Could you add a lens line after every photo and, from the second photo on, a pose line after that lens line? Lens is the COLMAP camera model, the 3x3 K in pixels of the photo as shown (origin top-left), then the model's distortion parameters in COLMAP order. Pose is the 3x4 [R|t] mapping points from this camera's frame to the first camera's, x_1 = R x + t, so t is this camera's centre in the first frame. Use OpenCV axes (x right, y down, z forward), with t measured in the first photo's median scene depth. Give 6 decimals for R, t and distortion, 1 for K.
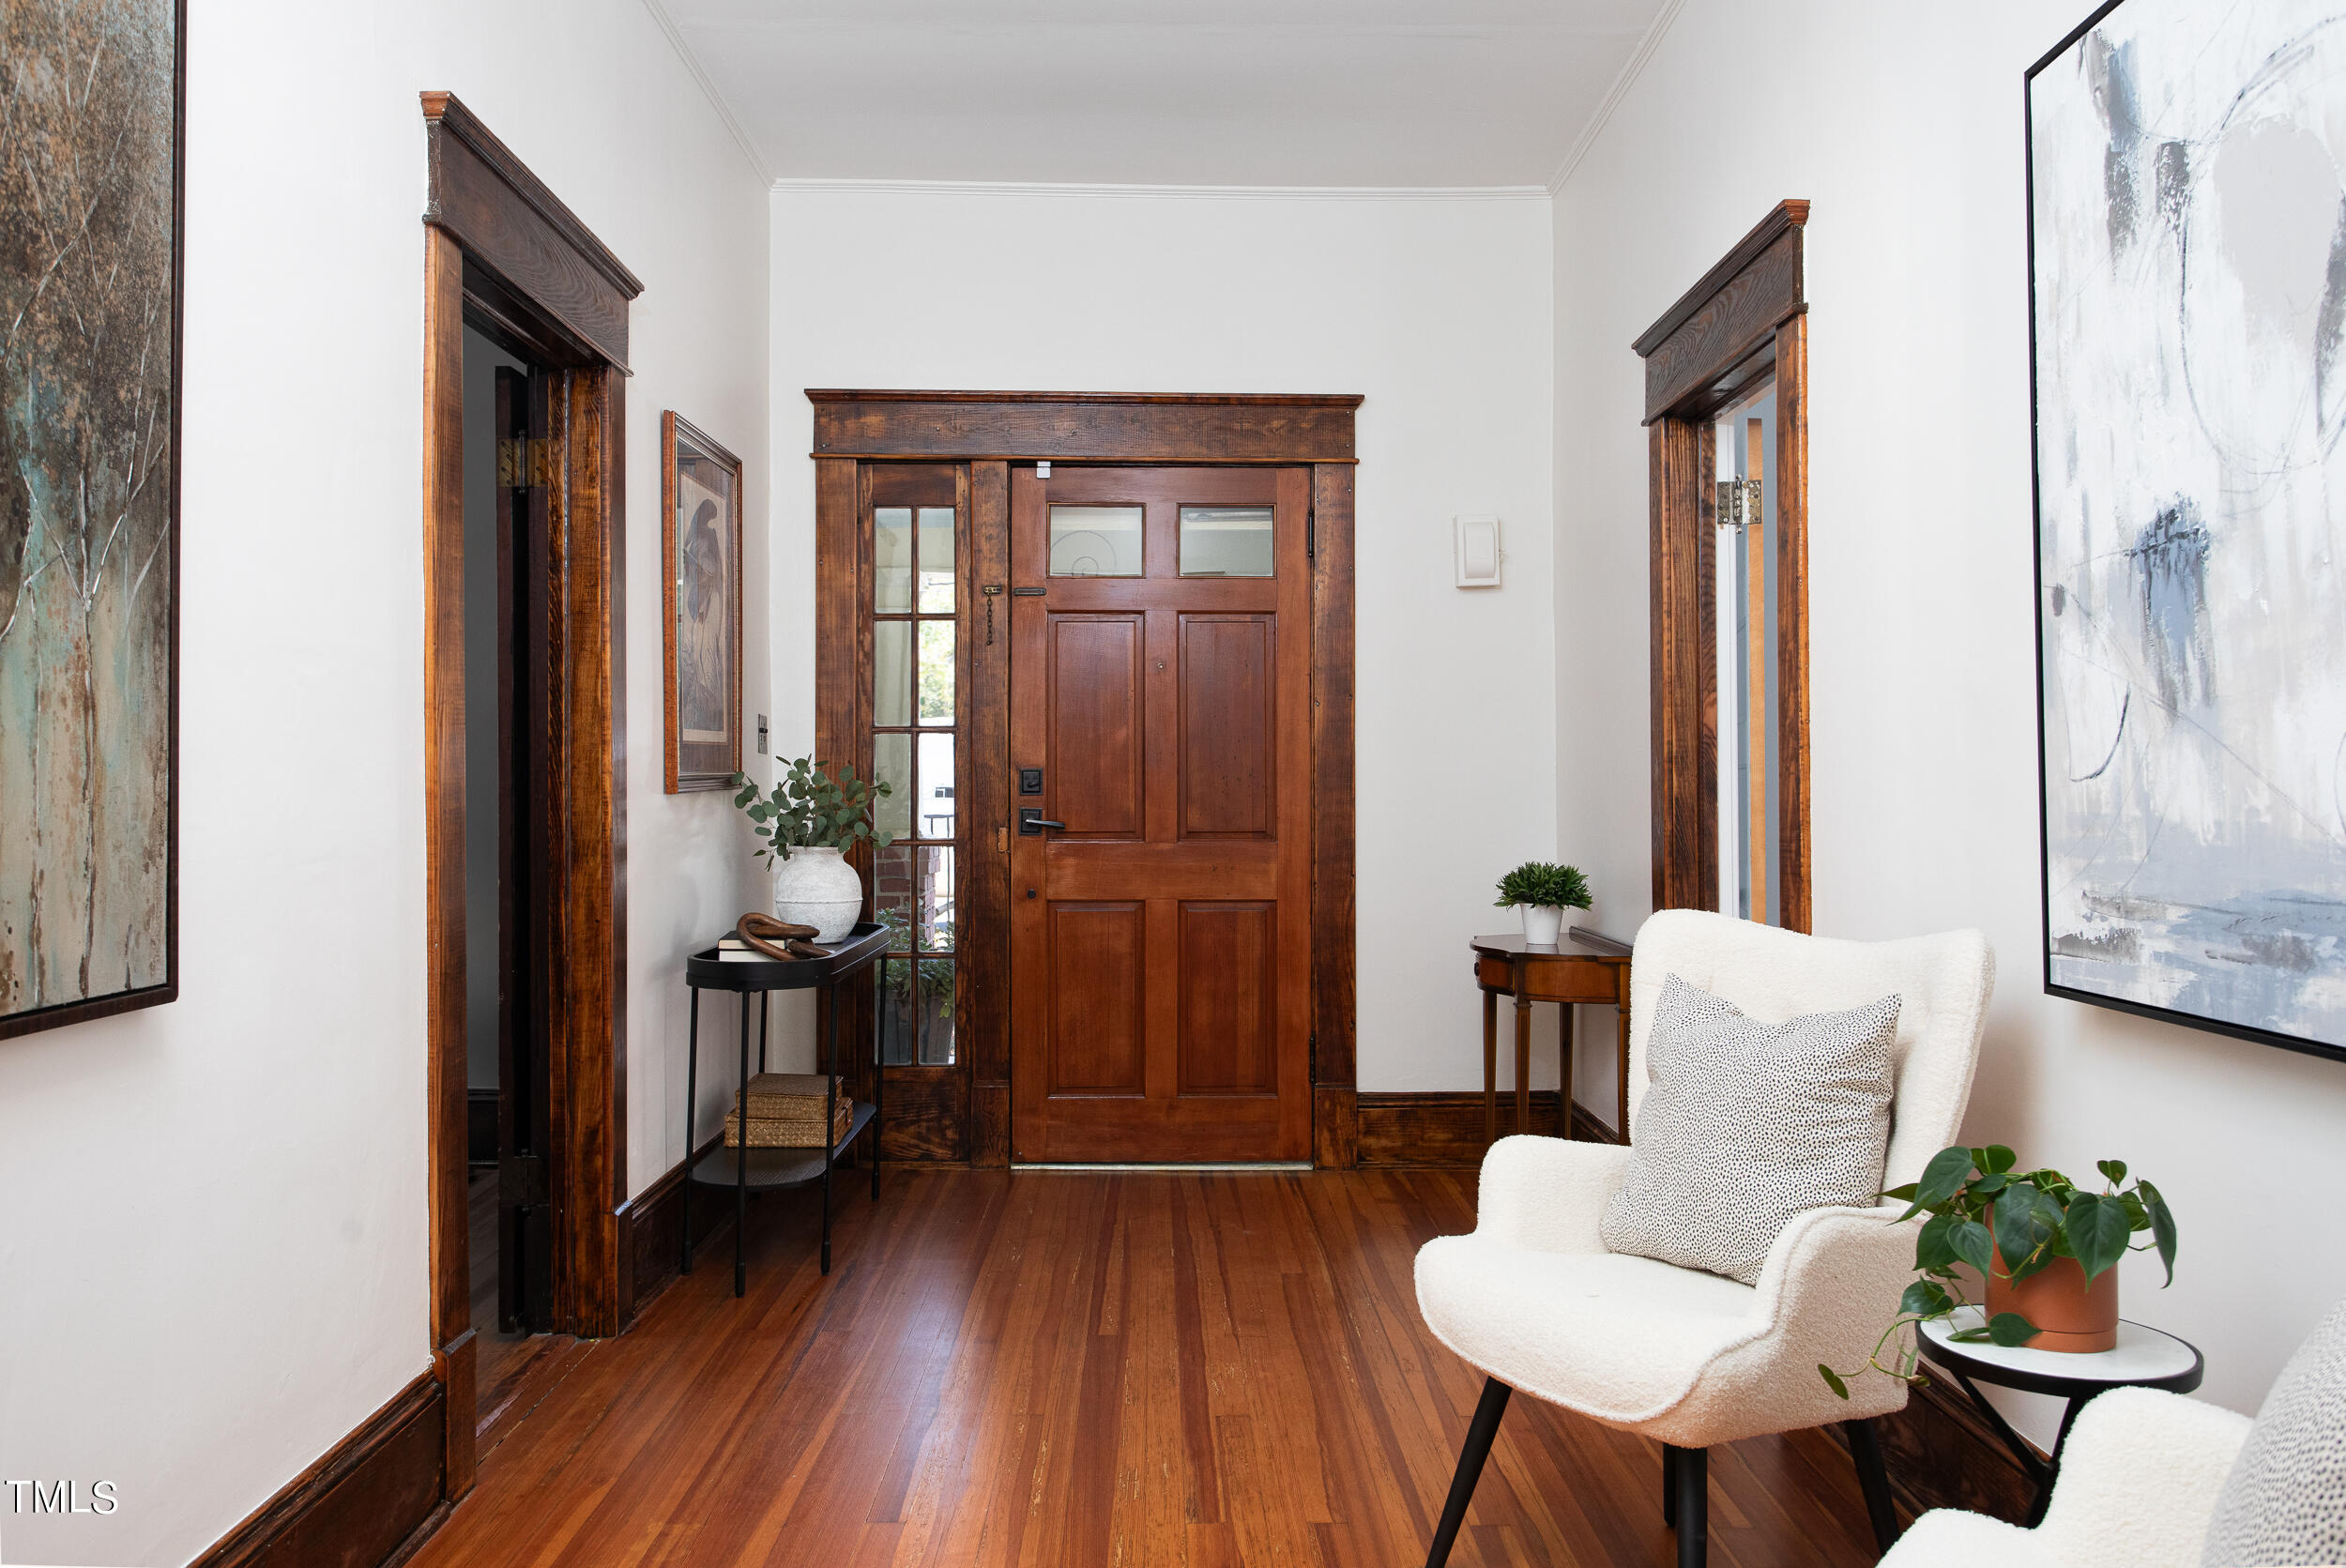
lens RADIAL K [[1959.8, 0, 1173.0], [0, 1959.8, 784.0], [0, 0, 1]] dist [-0.001922, -0.000196]
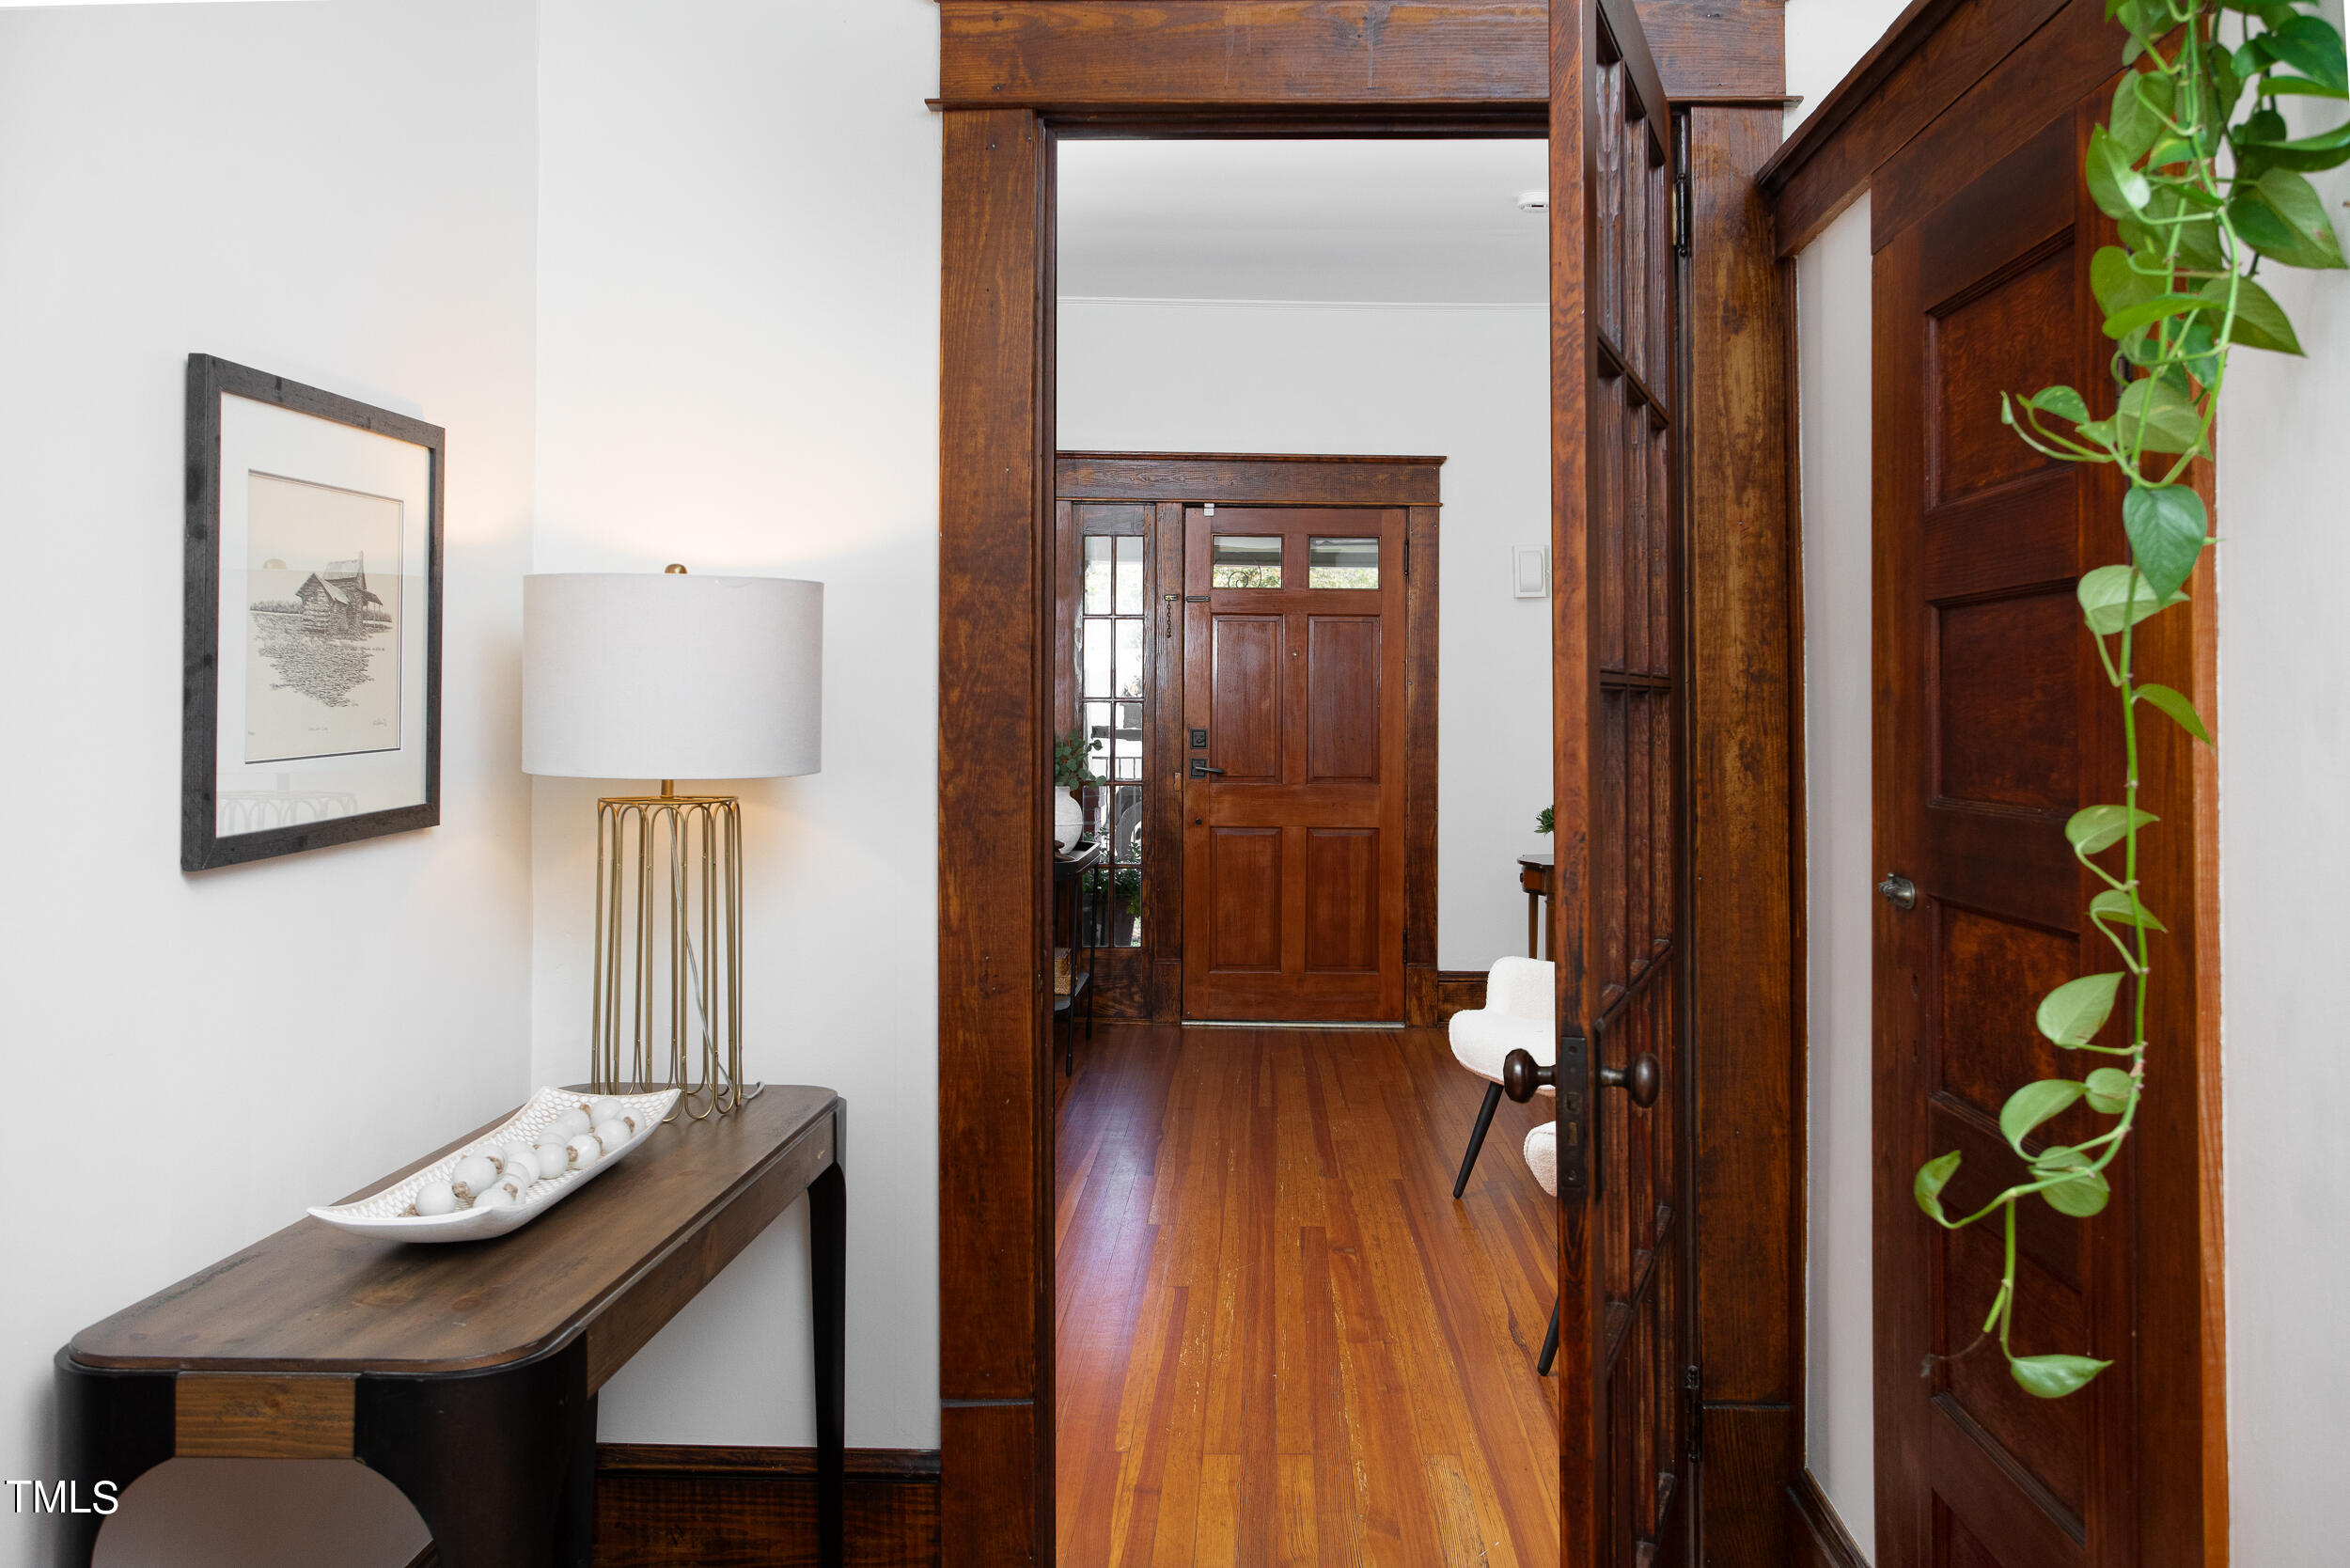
lens RADIAL K [[2053.6, 0, 1177.7], [0, 2053.6, 693.9], [0, 0, 1]] dist [0.003929, 0.000061]
pose [[0.998692, 0.006810, -0.050666, -0.015074], [-0.007425, 0.999901, -0.011967, -0.015460], [0.050579, 0.012328, 0.998644, -0.425779]]
